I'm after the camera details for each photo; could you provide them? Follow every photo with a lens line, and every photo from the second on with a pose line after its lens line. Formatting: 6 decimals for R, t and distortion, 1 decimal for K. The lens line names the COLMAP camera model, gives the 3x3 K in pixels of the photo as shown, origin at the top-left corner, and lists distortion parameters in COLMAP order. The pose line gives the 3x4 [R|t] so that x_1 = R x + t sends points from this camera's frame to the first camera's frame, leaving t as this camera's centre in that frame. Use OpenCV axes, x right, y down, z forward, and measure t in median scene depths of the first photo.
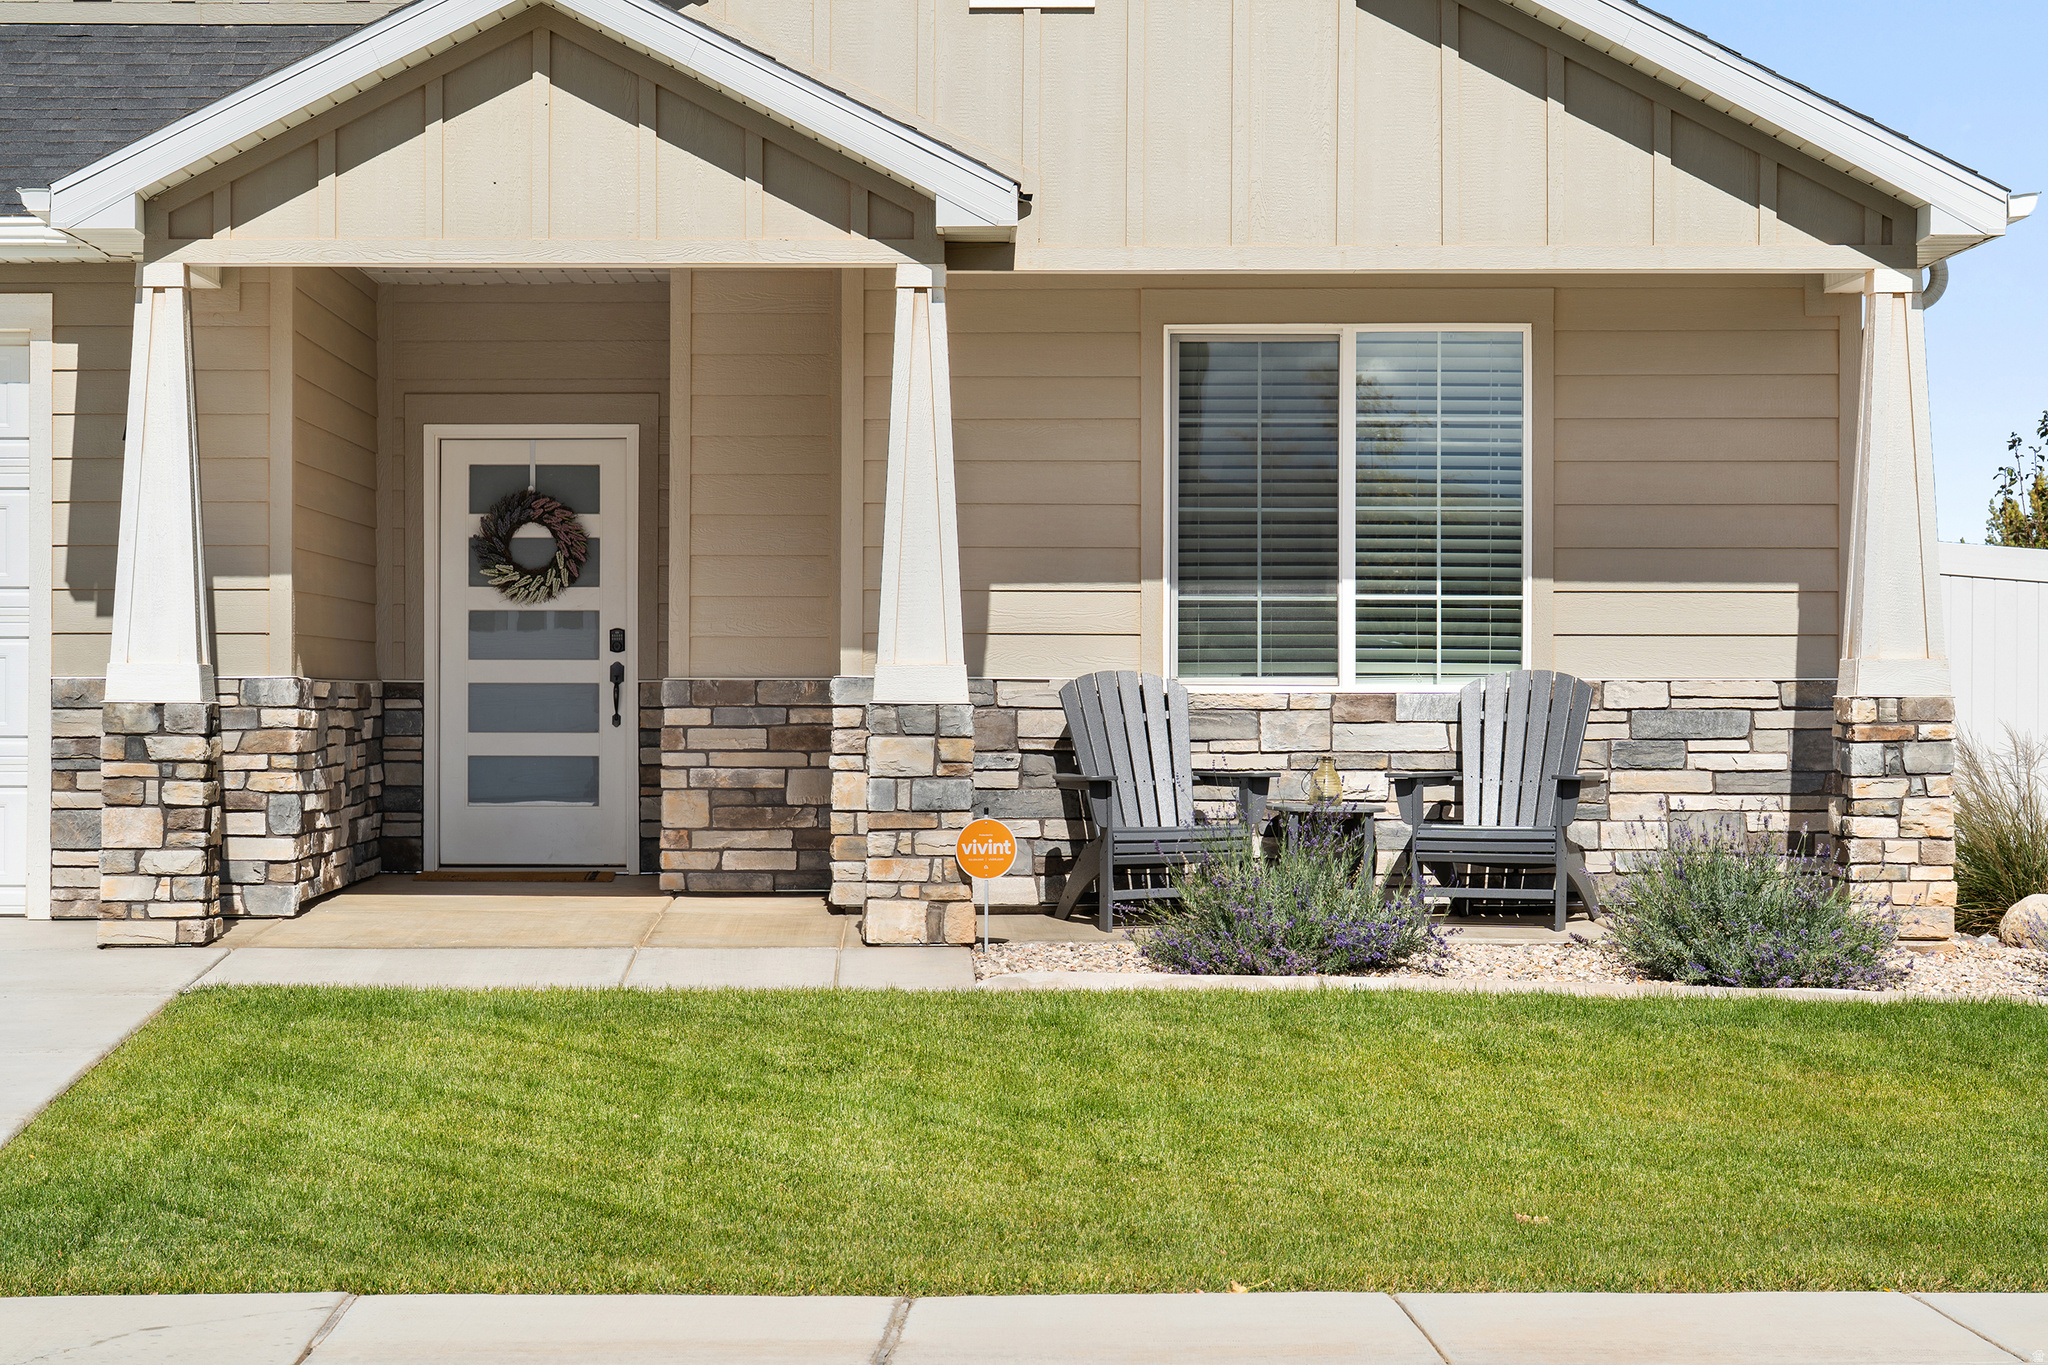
lens RADIAL K [[5078.4, 0, 1024.0], [0, 5078.4, 682.5], [0, 0, 1]] dist [-0.029353, 0.668964]
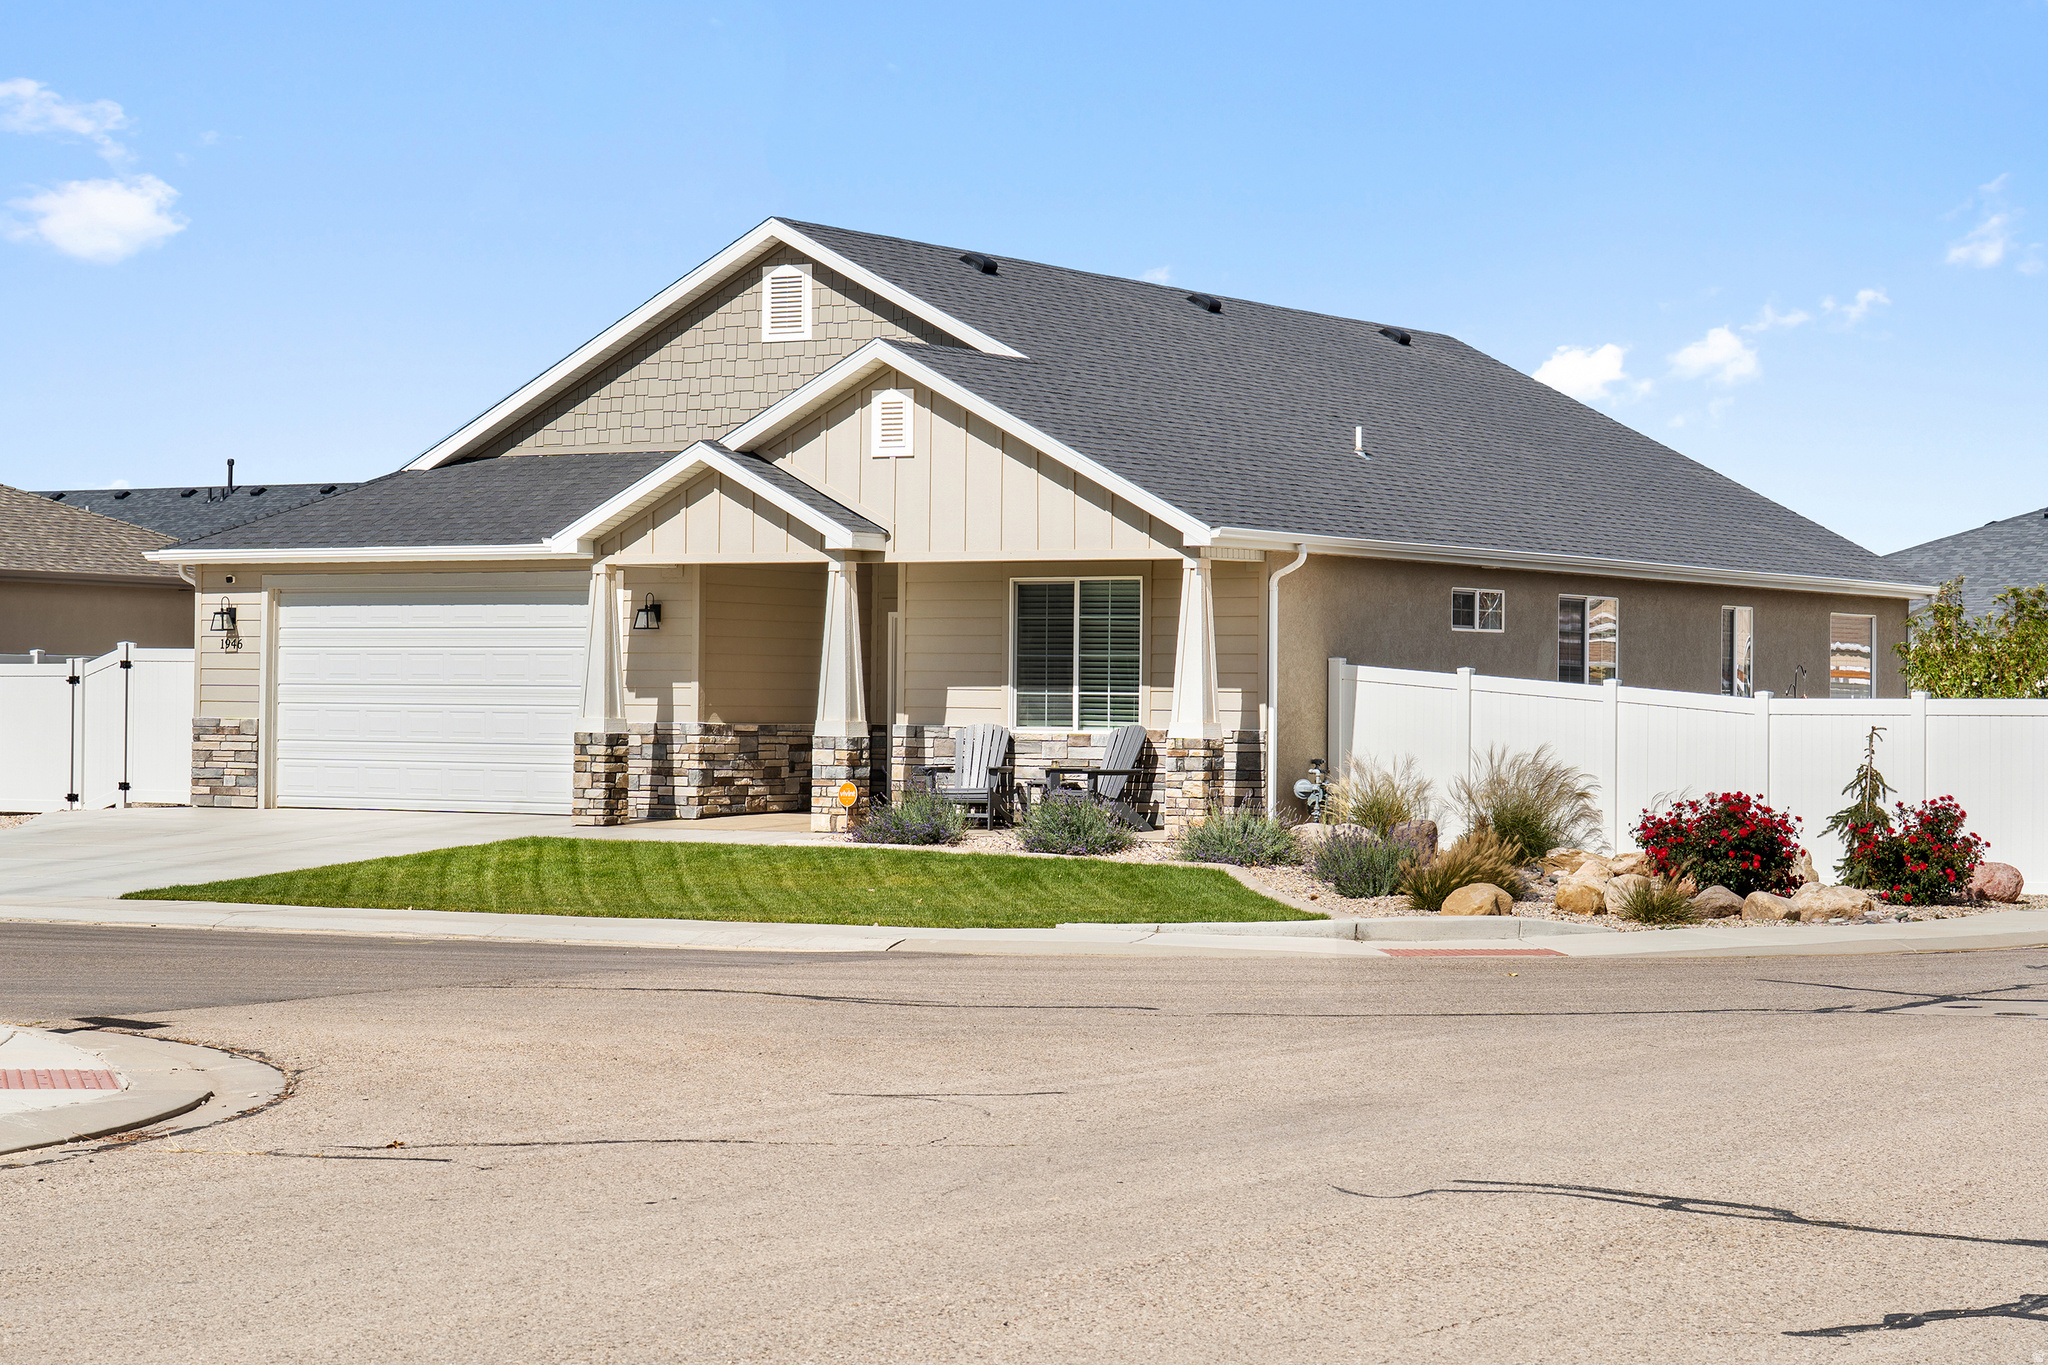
lens RADIAL K [[4452.7, 0, 1024.0], [0, 4452.7, 682.5], [0, 0, 1]] dist [-0.054807, 0.276640]
pose [[0.841912, 0.004975, -0.539592, 1.171959], [-0.007400, 0.999970, -0.002327, -0.016975], [0.539564, 0.005952, 0.841923, -0.756641]]
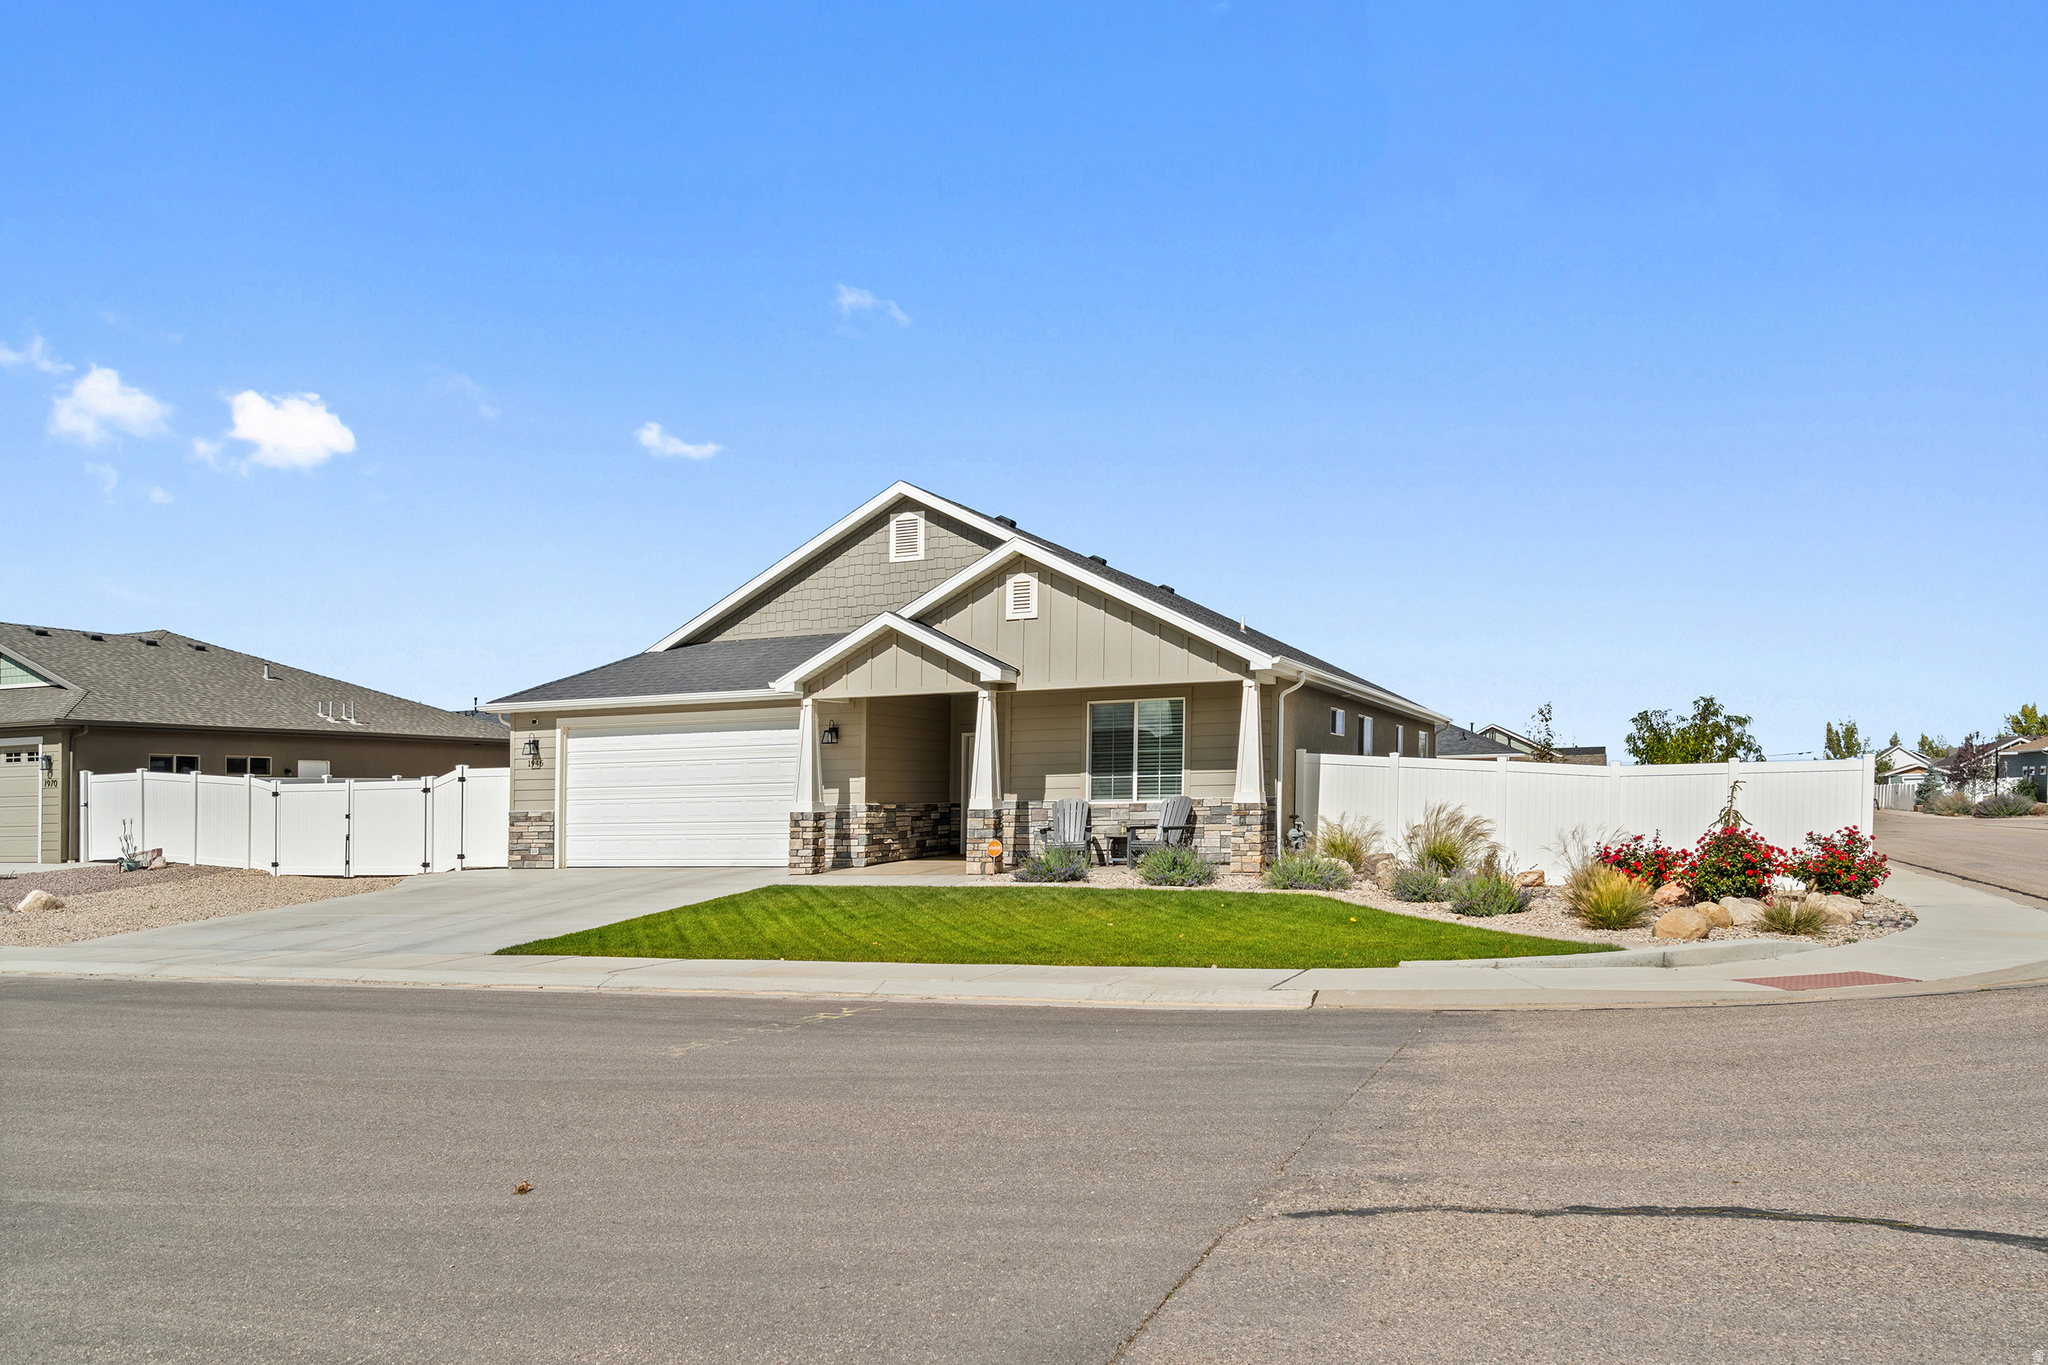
lens RADIAL K [[1614.7, 0, 1044.0], [0, 1614.7, 684.5], [0, 0, 1]] dist [-0.000205, 0.001171]
pose [[0.923373, -0.044896, -0.381269, 0.446961], [0.019827, 0.997390, -0.069429, -0.003706], [0.383391, 0.056549, 0.921853, -0.072644]]
